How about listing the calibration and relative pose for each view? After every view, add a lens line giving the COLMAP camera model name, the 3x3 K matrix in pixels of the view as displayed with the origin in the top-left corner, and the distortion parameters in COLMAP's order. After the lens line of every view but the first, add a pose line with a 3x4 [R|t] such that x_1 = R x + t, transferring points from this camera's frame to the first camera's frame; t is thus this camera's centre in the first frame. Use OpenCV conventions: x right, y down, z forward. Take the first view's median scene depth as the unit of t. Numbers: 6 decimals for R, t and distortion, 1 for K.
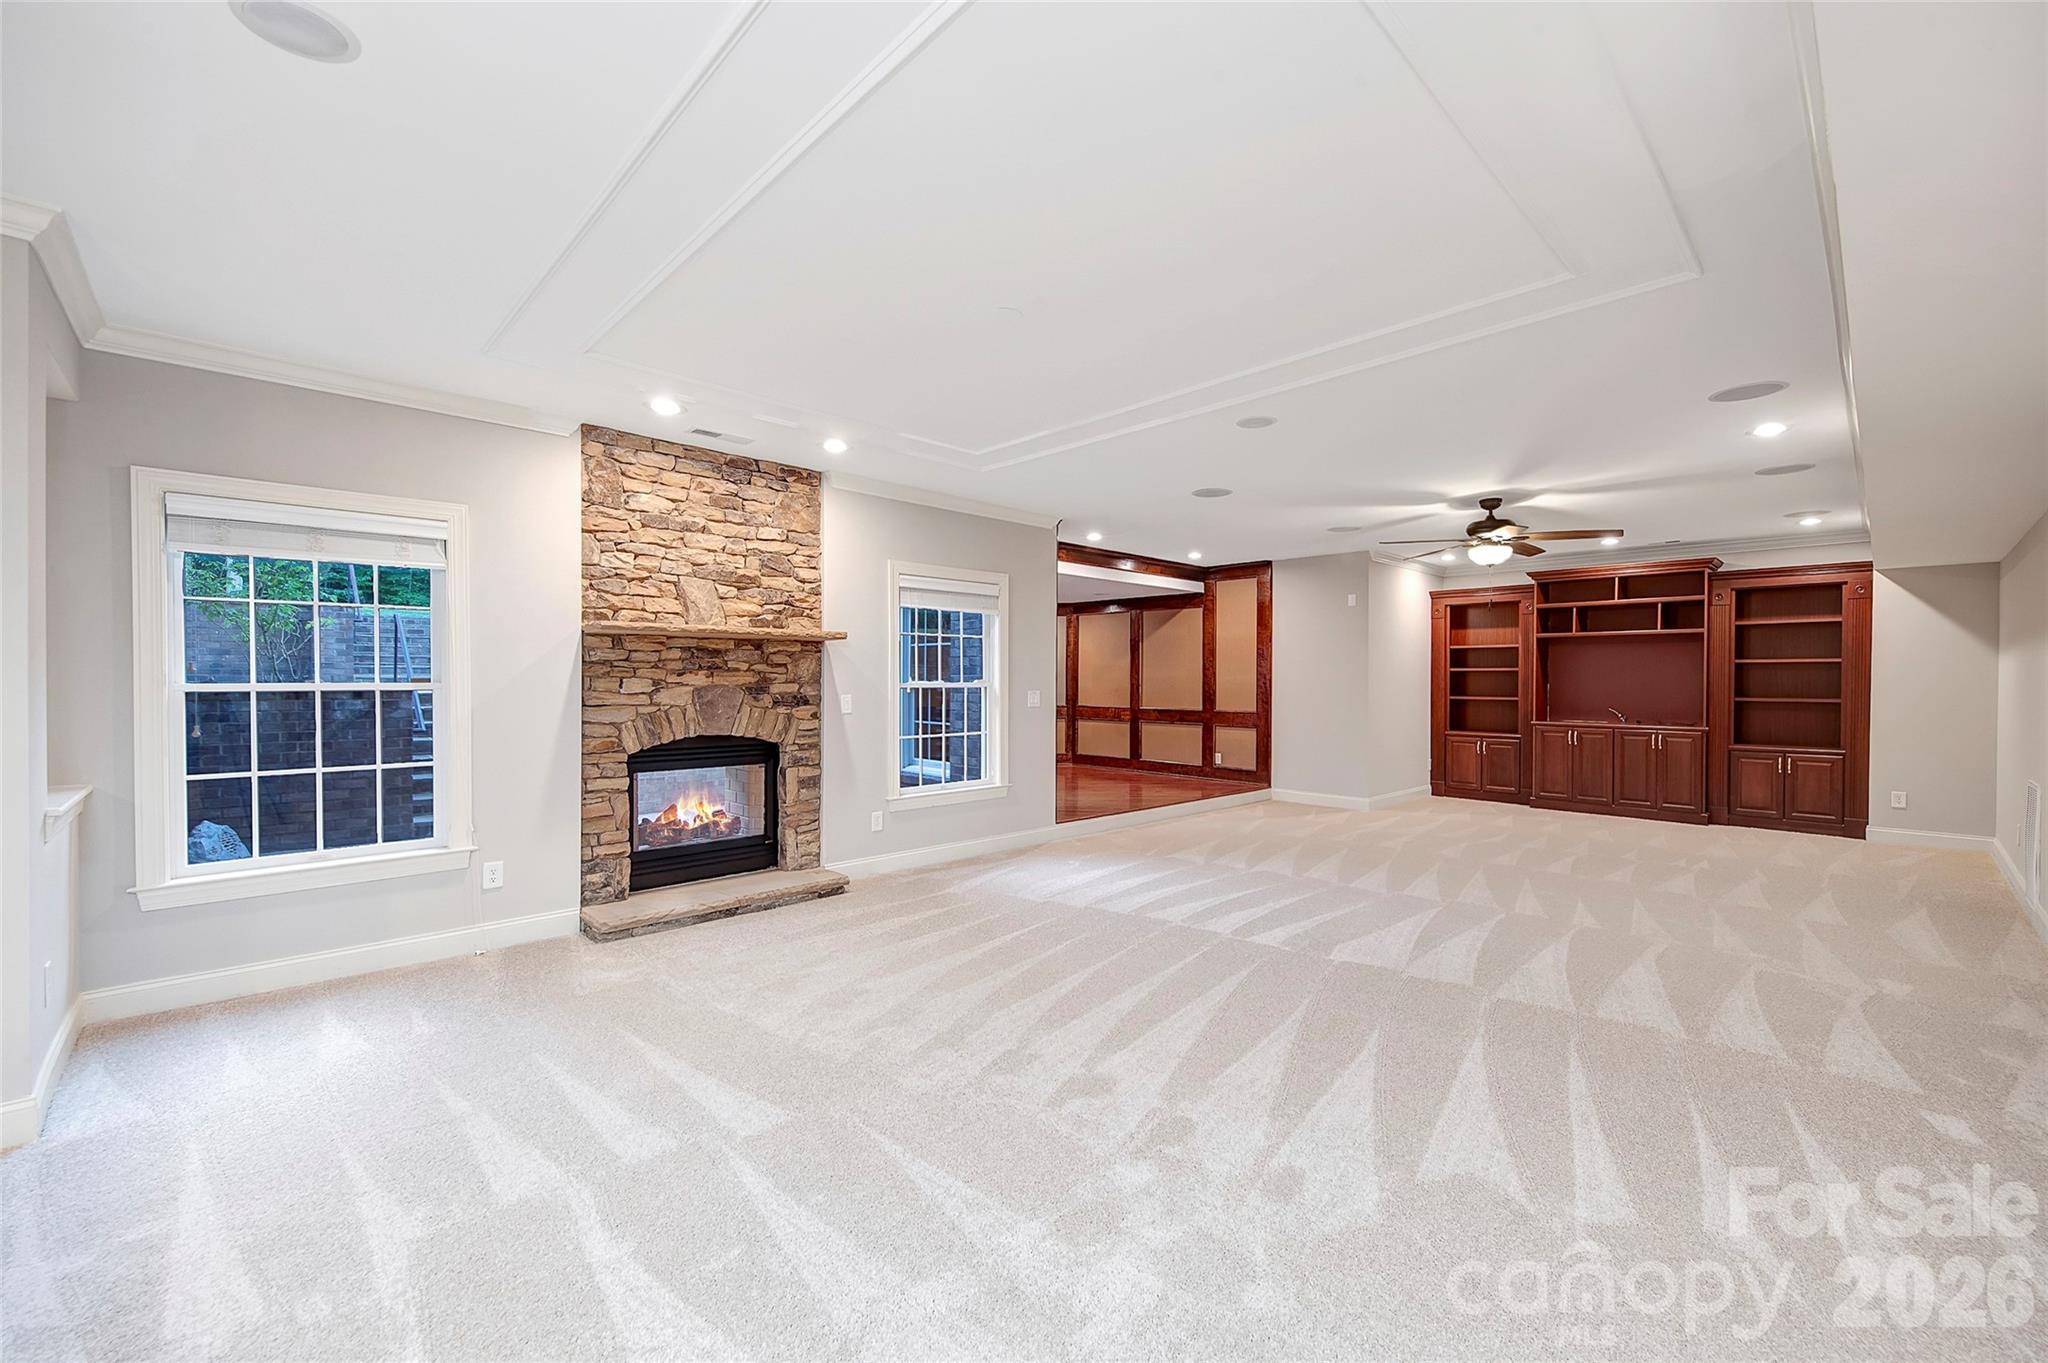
lens RADIAL K [[826.8, 0, 1024.0], [0, 826.8, 691.8], [0, 0, 1]] dist [0.000590, 0.000049]
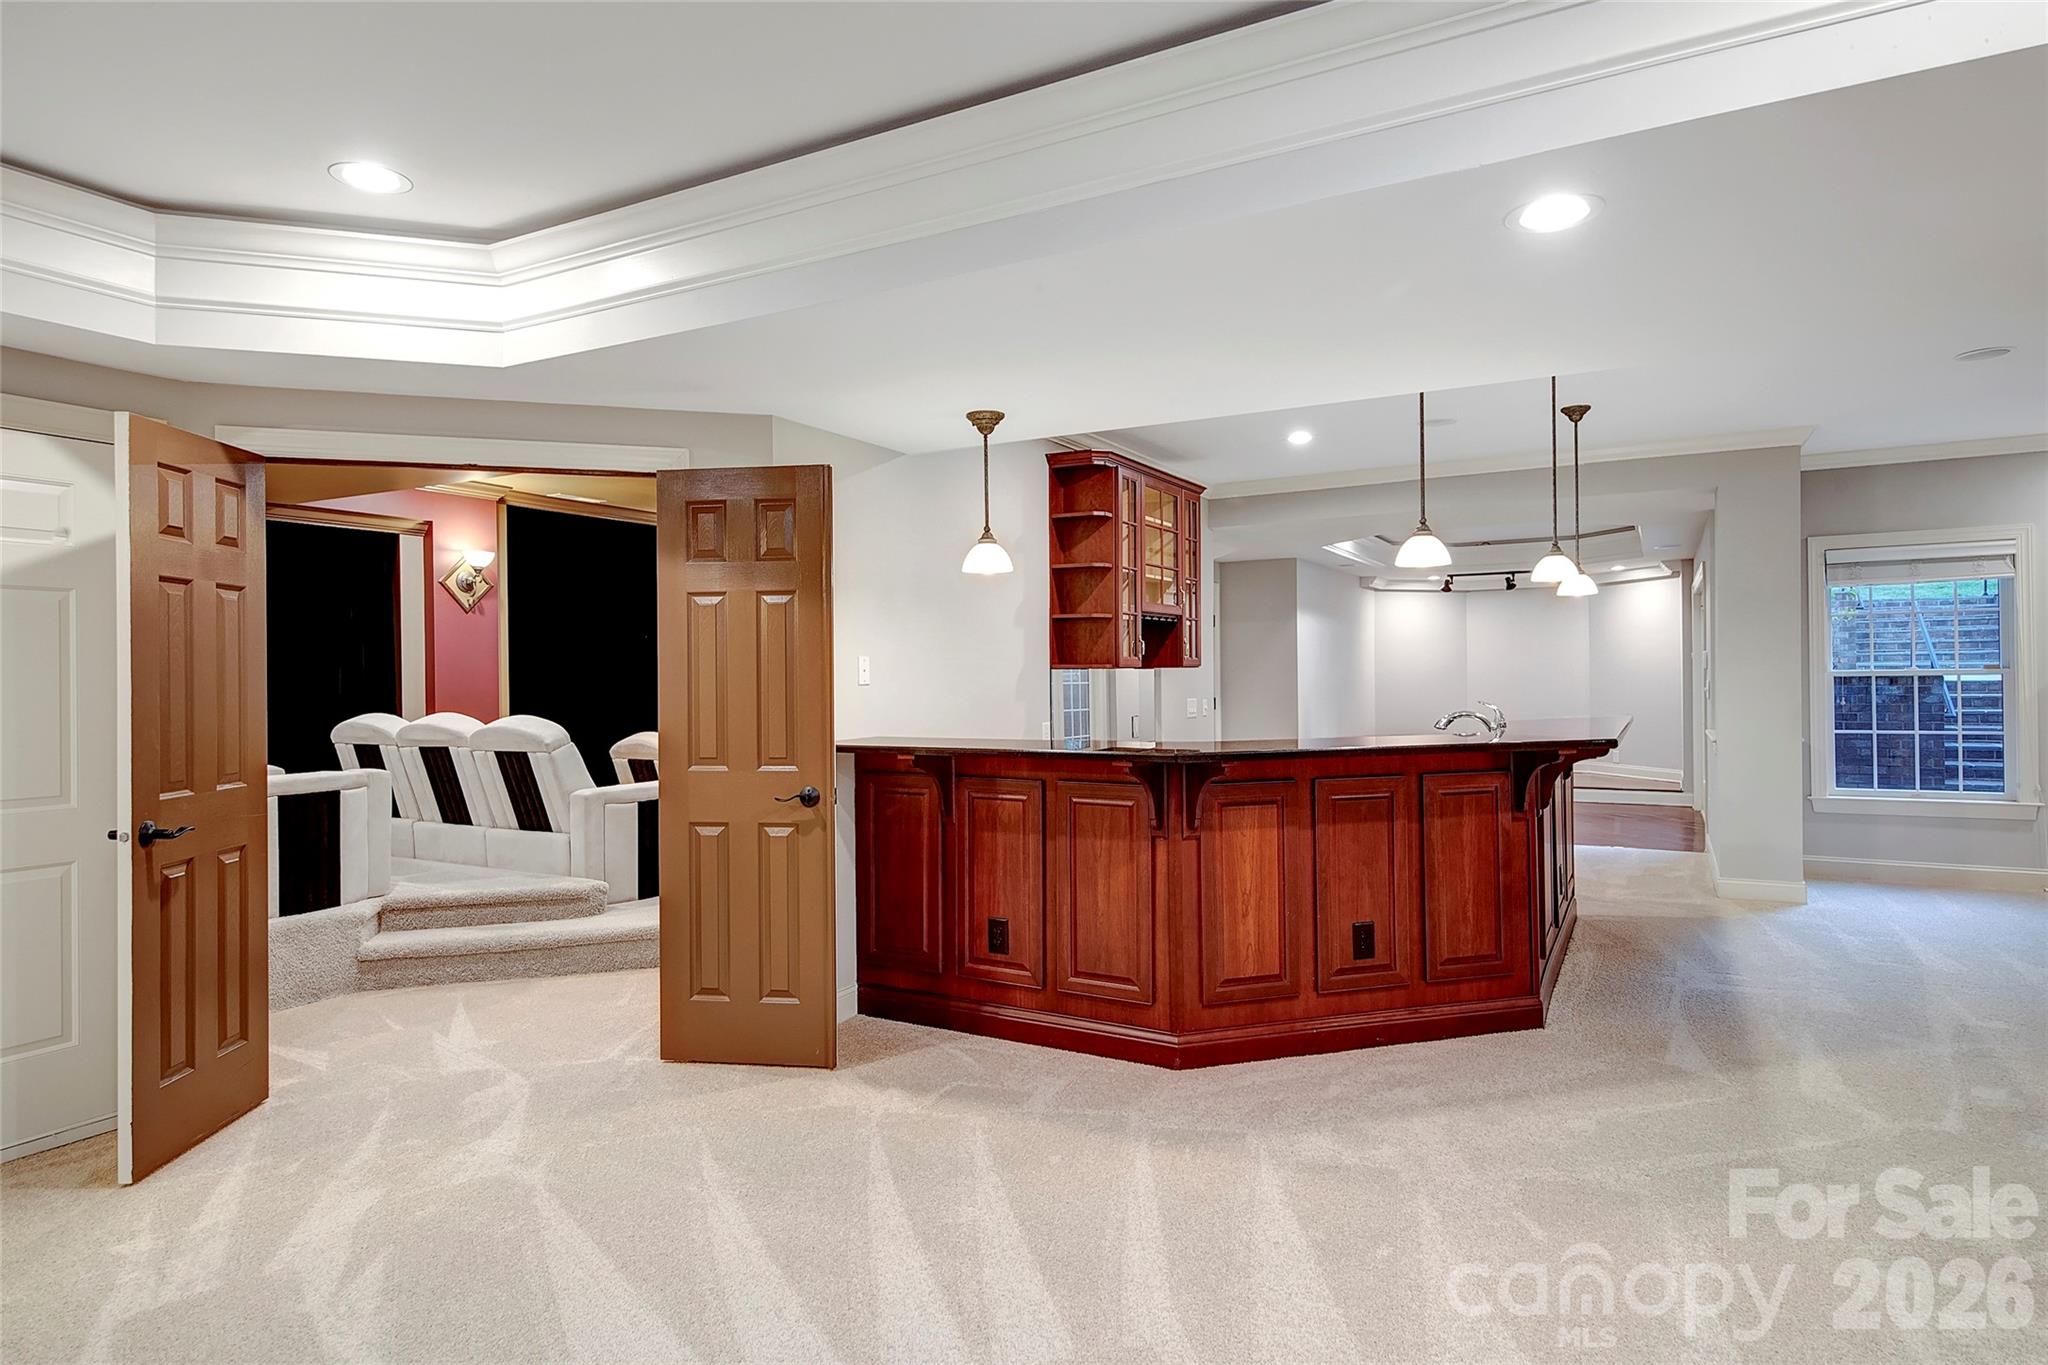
lens RADIAL K [[1127.2, 0, 1043.6], [0, 1127.2, 683.6], [0, 0, 1]] dist [-0.004317, -0.001489]
pose [[0.306921, 0.000096, -0.951735, 0.470448], [-0.000830, 1.000000, -0.000167, 0.013607], [0.951735, 0.000841, 0.306921, -0.927570]]
